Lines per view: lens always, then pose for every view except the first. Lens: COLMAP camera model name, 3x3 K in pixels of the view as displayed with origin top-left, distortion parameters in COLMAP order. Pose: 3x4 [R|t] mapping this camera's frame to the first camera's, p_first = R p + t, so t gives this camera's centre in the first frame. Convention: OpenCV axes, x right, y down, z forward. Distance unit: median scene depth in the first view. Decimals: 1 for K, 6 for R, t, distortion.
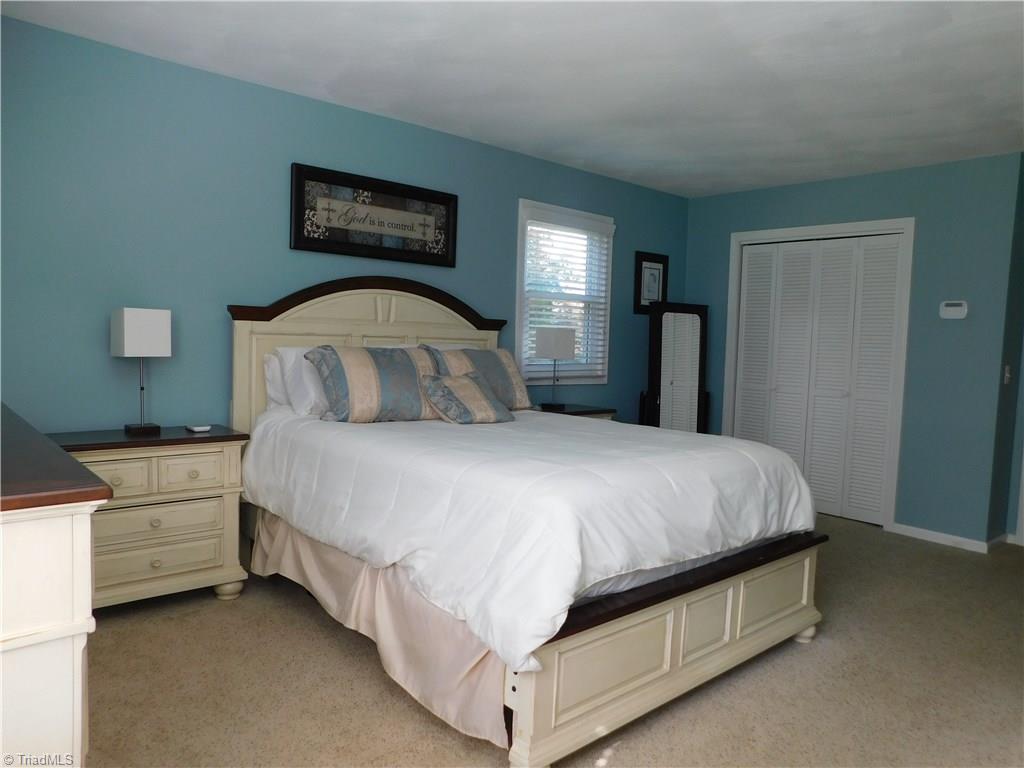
lens RADIAL K [[683.6, 0, 511.9], [0, 683.6, 380.2], [0, 0, 1]] dist [-0.059279, 0.048111]
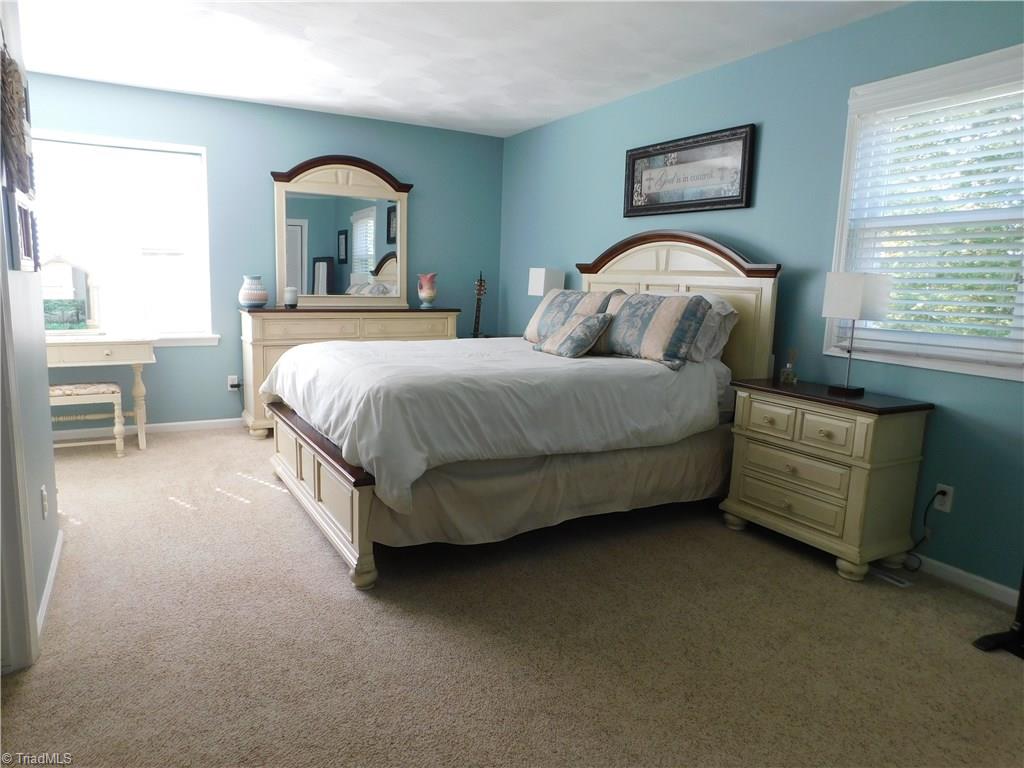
lens RADIAL K [[683.6, 0, 511.6], [0, 683.6, 387.6], [0, 0, 1]] dist [-0.059279, 0.048111]
pose [[-0.184763, 0.099762, -0.977707, 0.962654], [-0.123027, 0.984661, 0.123721, -0.008286], [0.975052, 0.143144, -0.169655, 1.003697]]
